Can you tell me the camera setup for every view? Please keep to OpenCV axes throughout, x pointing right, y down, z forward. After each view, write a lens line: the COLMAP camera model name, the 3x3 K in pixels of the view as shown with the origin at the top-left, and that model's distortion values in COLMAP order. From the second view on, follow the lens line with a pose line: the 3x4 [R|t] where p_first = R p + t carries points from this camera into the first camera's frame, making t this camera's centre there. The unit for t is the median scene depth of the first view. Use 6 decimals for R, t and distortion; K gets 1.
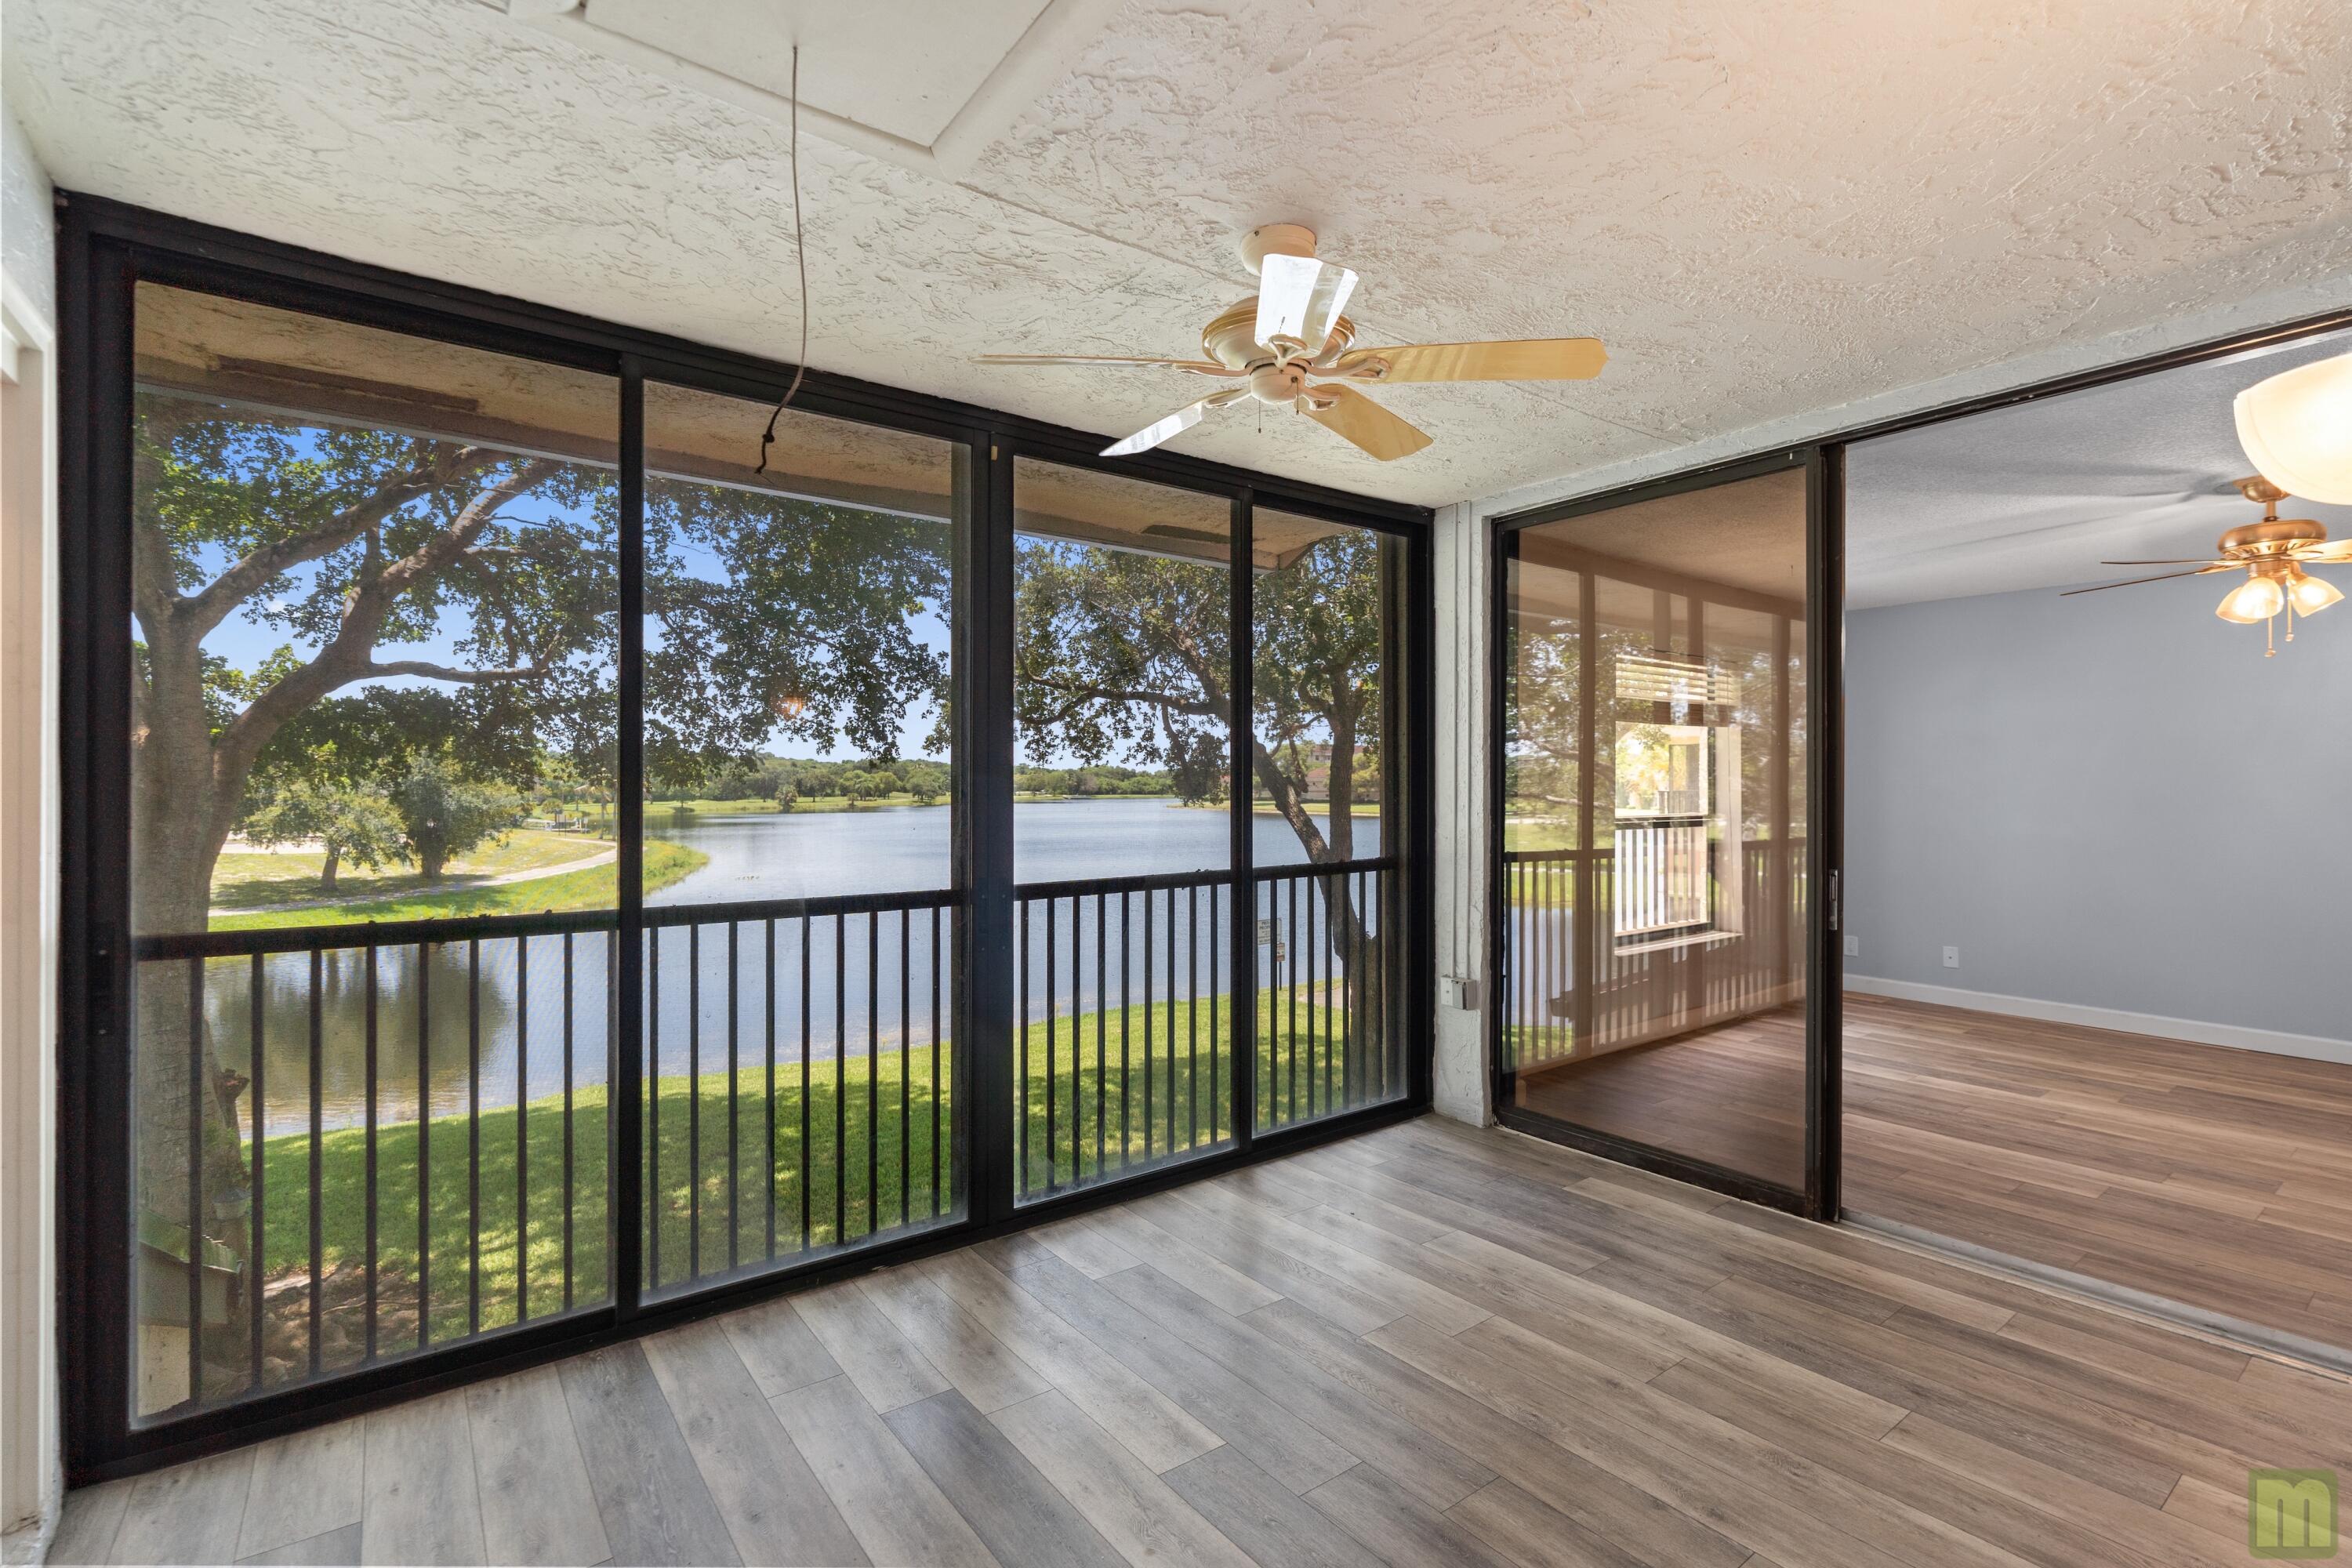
lens RADIAL K [[1061.6, 0, 1176.0], [0, 1061.6, 784.0], [0, 0, 1]] dist [-0.004075, 0.000783]
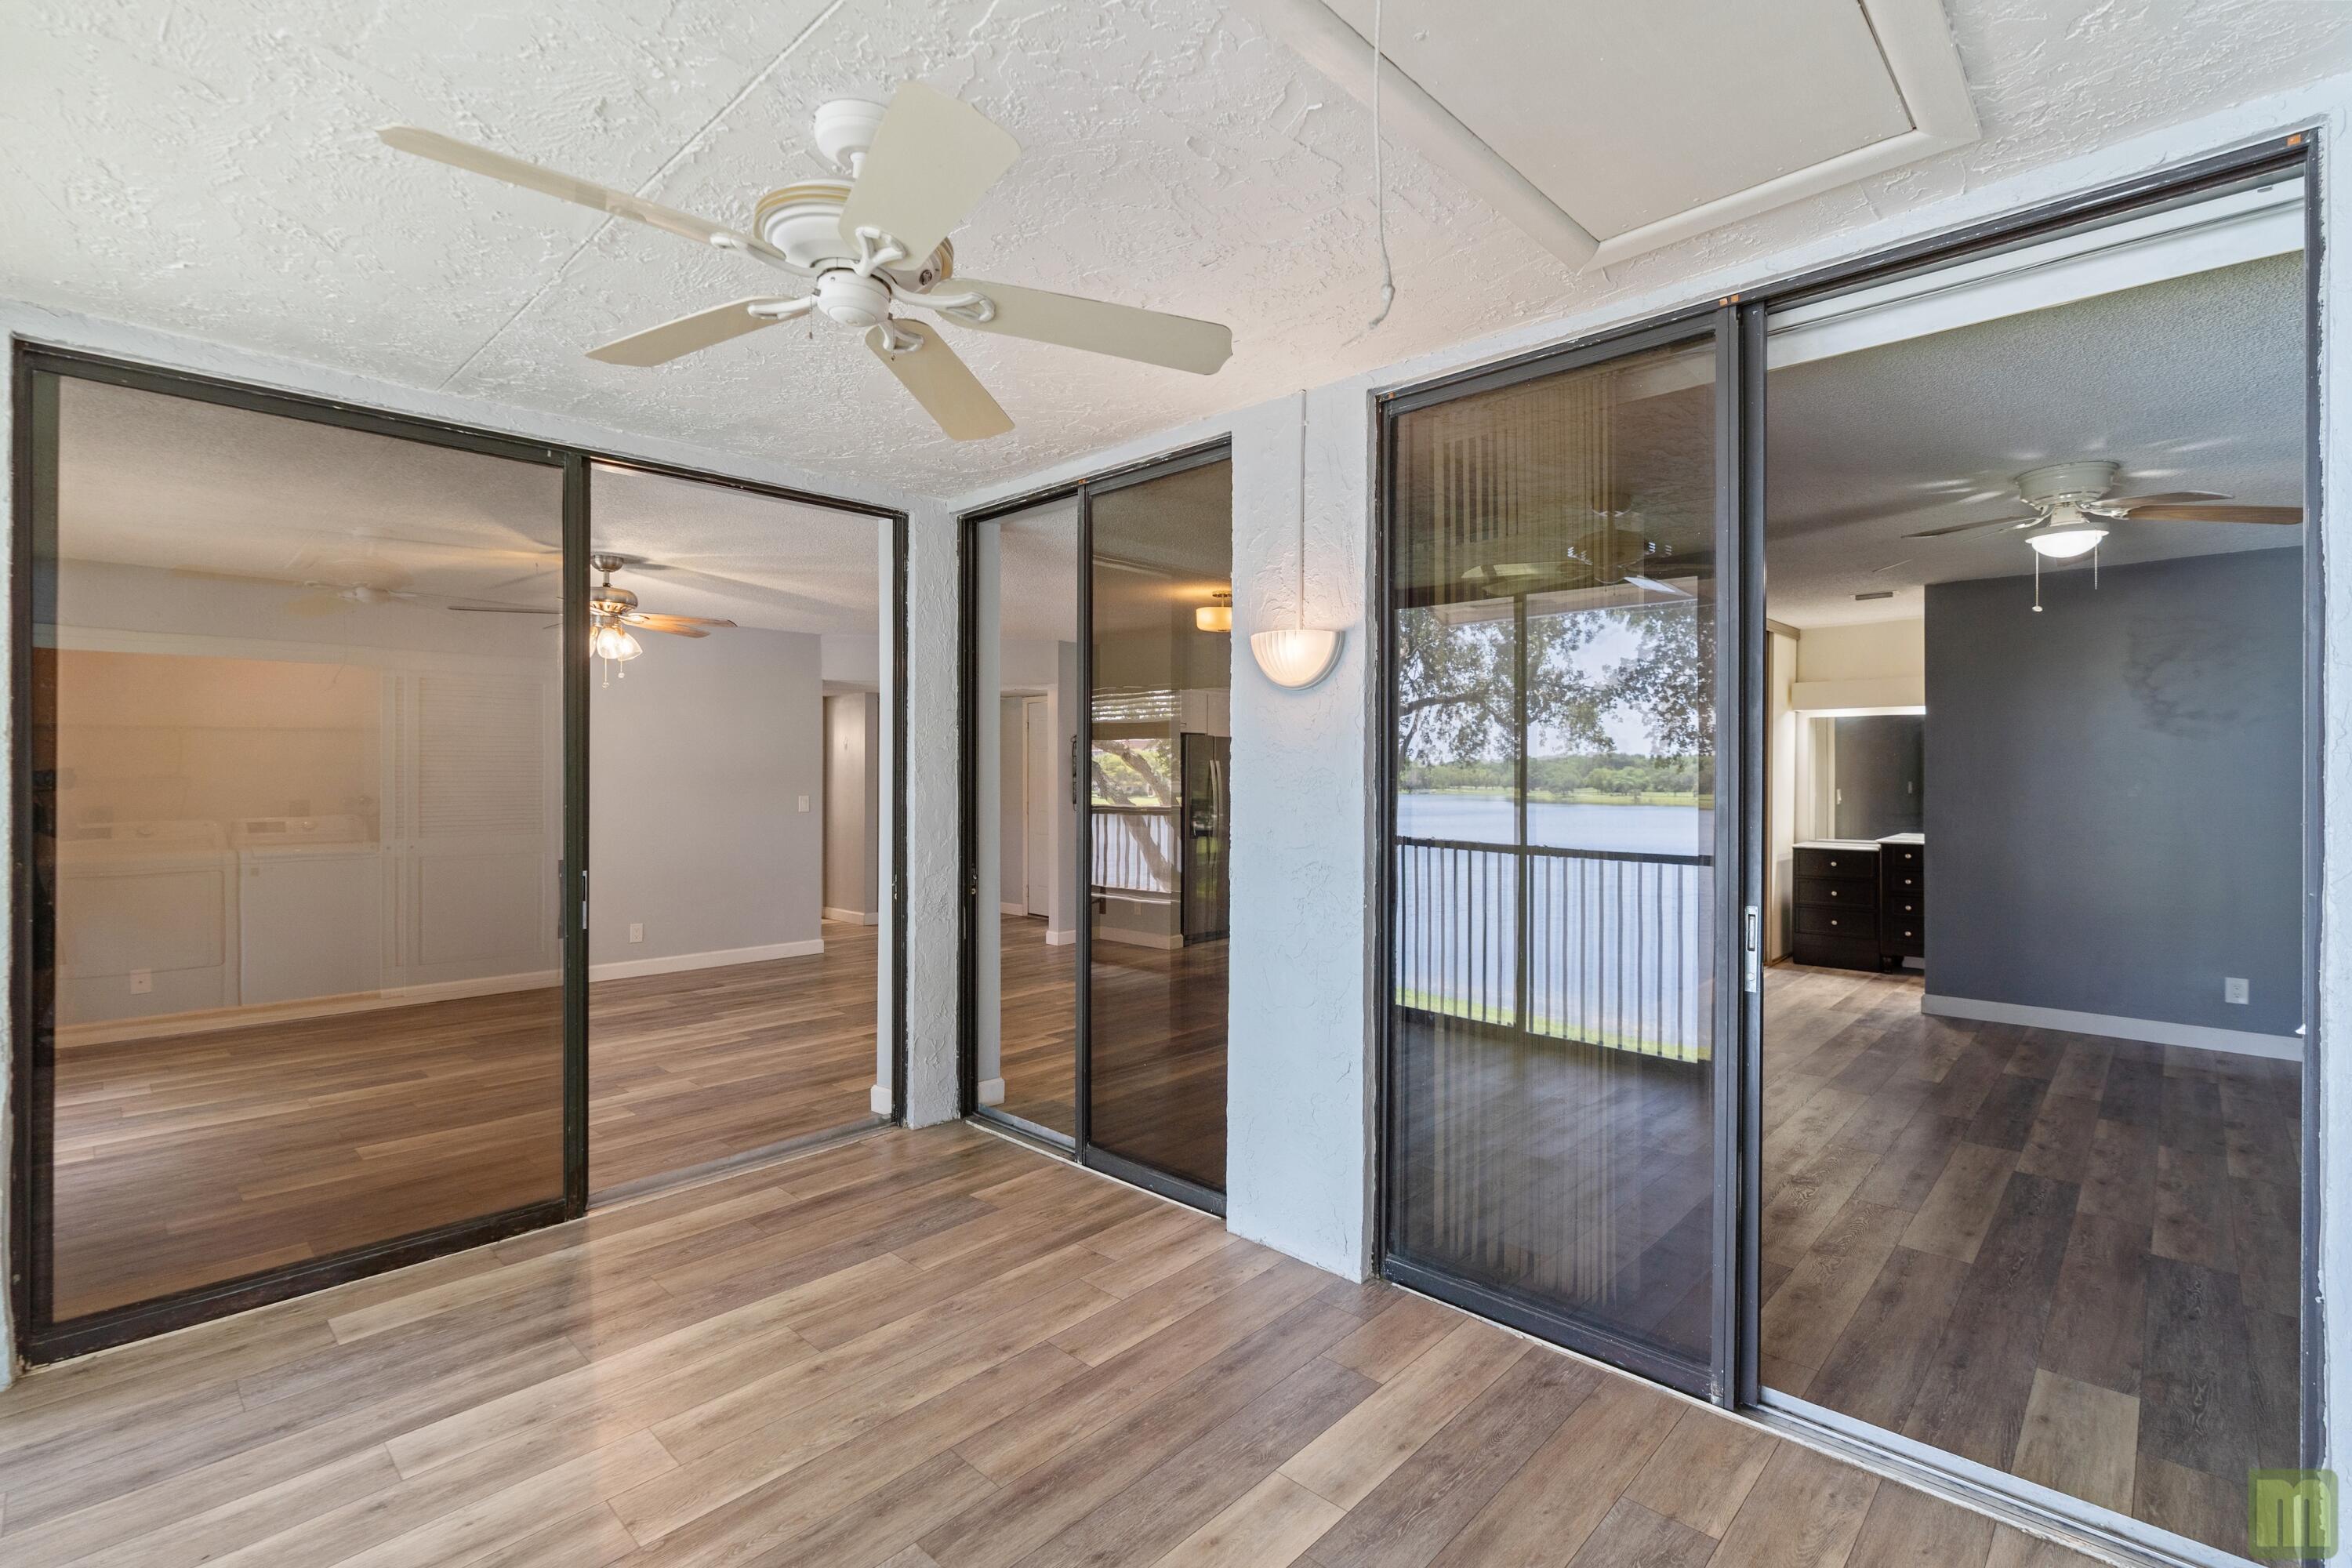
lens RADIAL K [[1061.6, 0, 1176.0], [0, 1061.6, 784.0], [0, 0, 1]] dist [-0.004075, 0.000783]
pose [[-0.165887, -0.011635, 0.986076, -0.462387], [-0.002460, 0.999932, 0.011385, -0.016115], [-0.986142, -0.000537, -0.165904, 0.569326]]
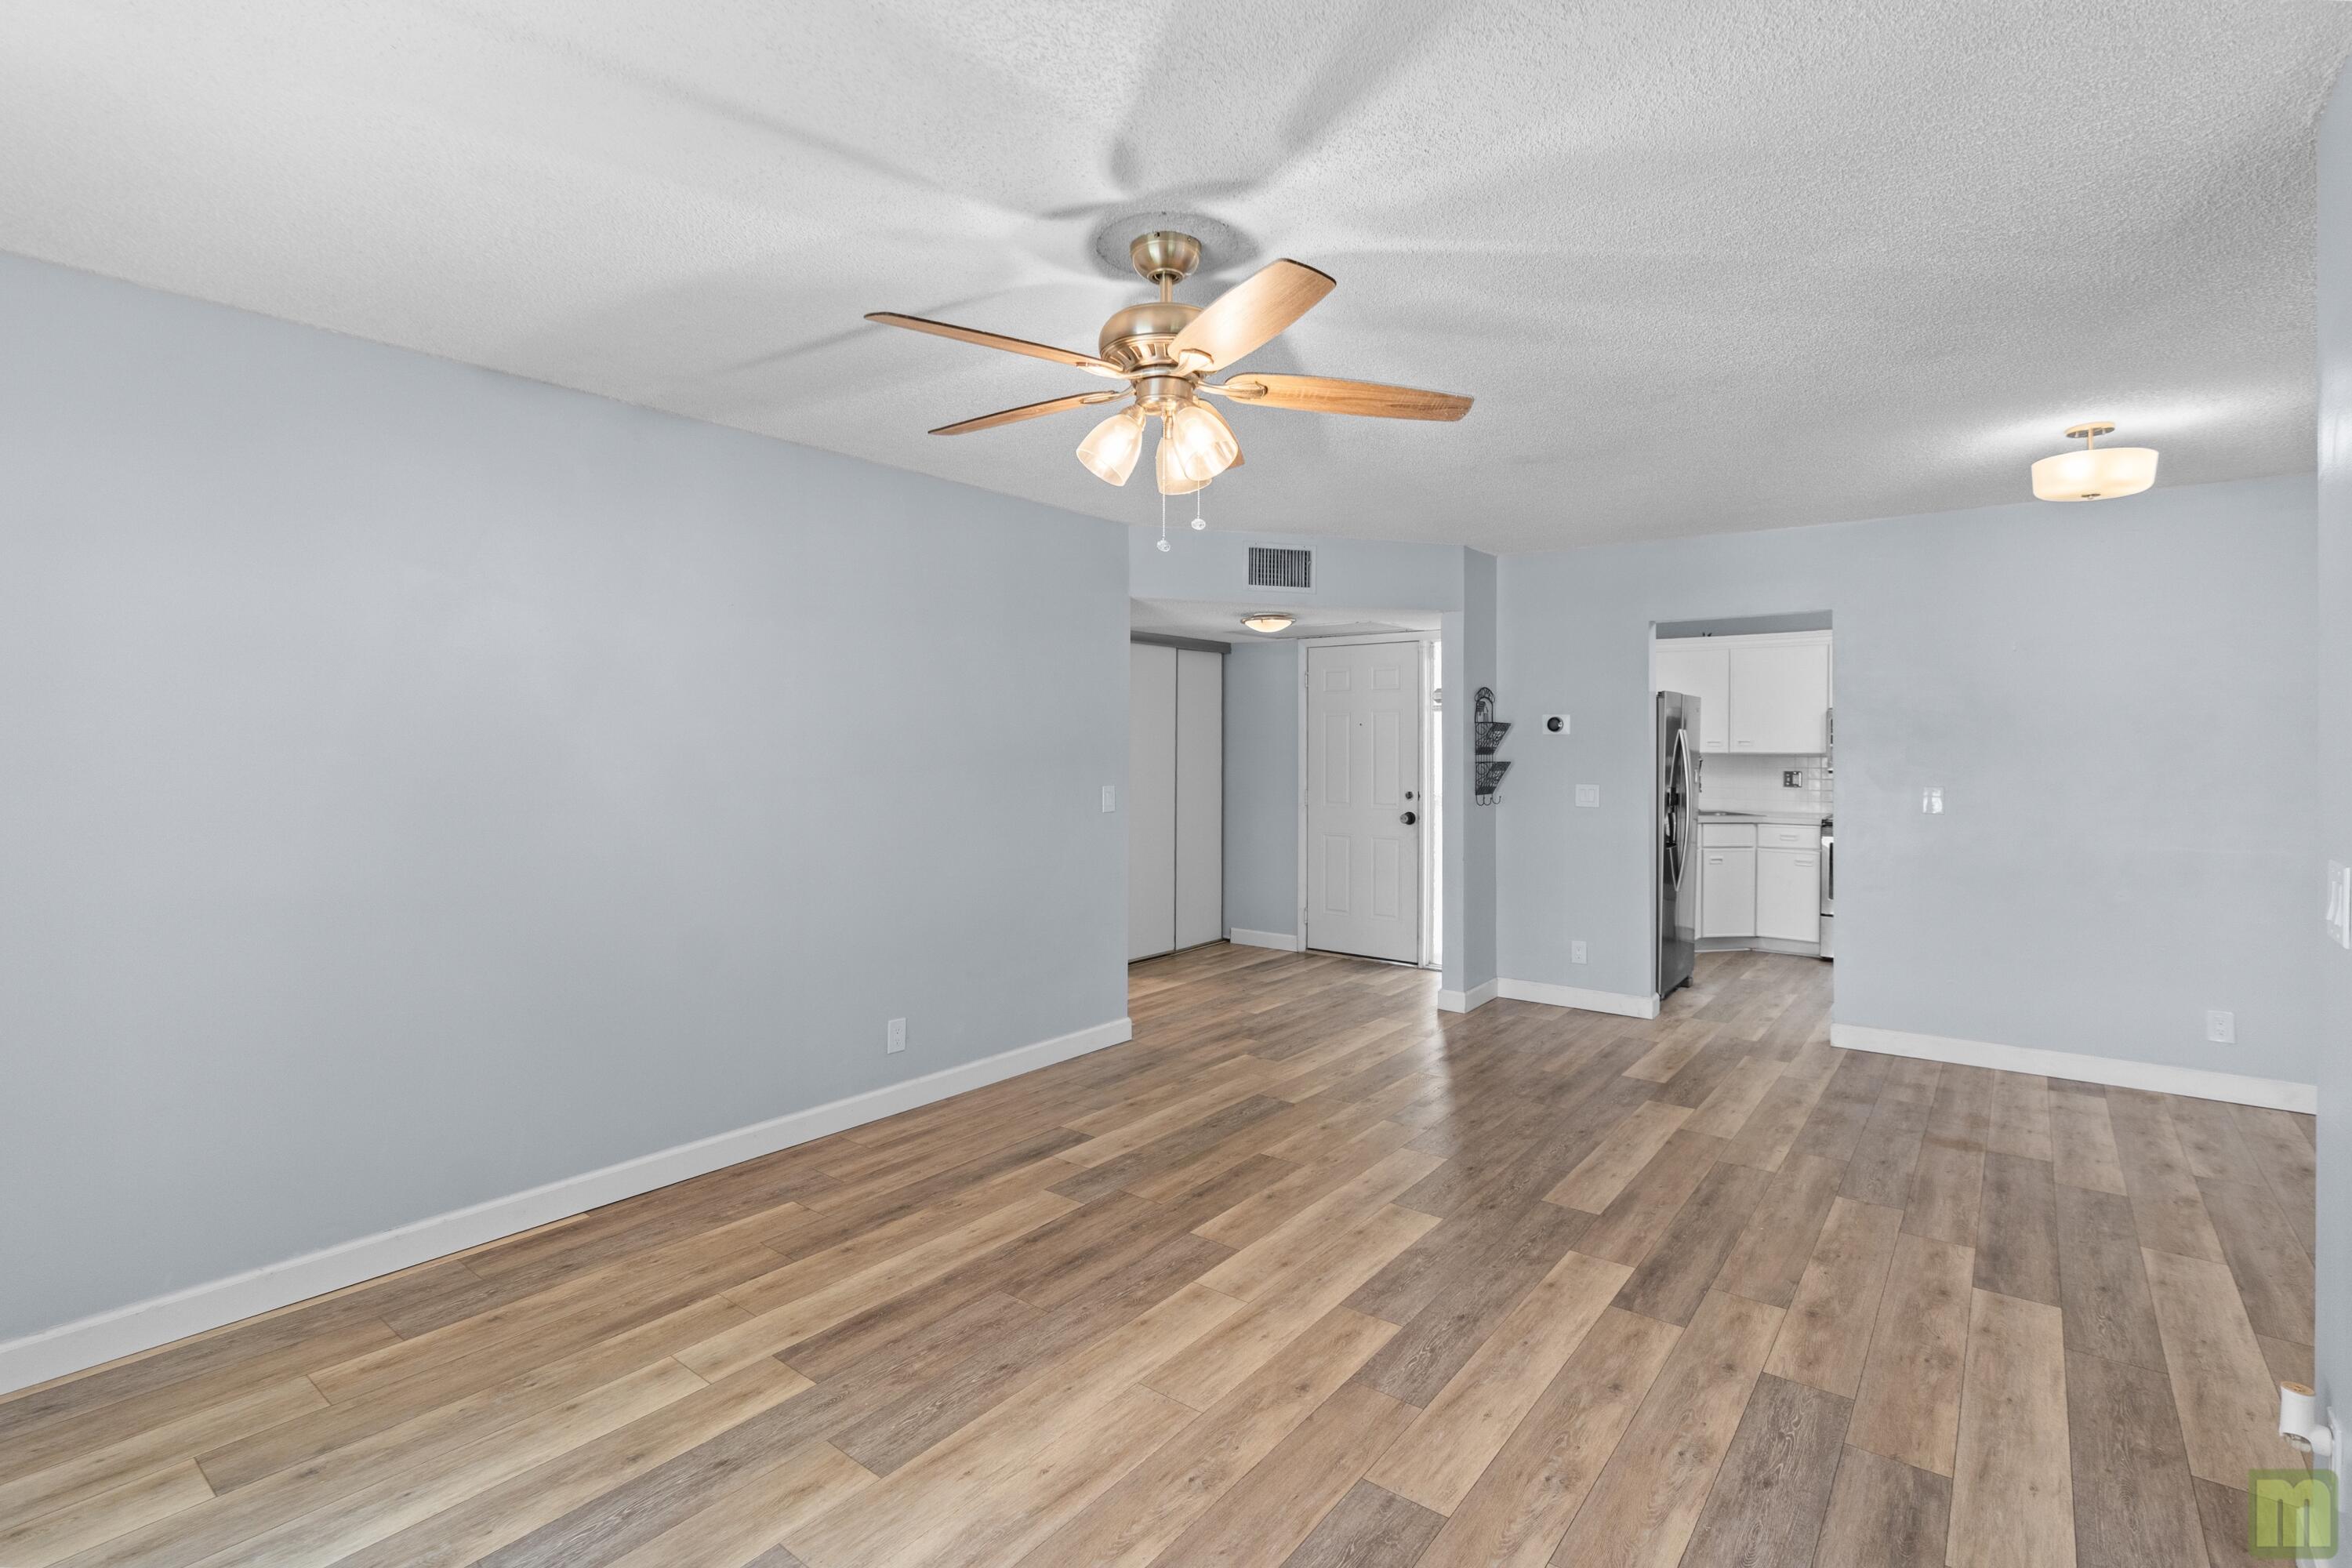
lens RADIAL K [[1099.1, 0, 1165.5], [0, 1099.1, 739.3], [0, 0, 1]] dist [-0.003705, 0.001025]
pose [[-0.258329, 0.003548, 0.966050, 0.517775], [-0.004141, 0.999980, -0.004780, -0.018660], [-0.966048, -0.005235, -0.258310, 1.292493]]
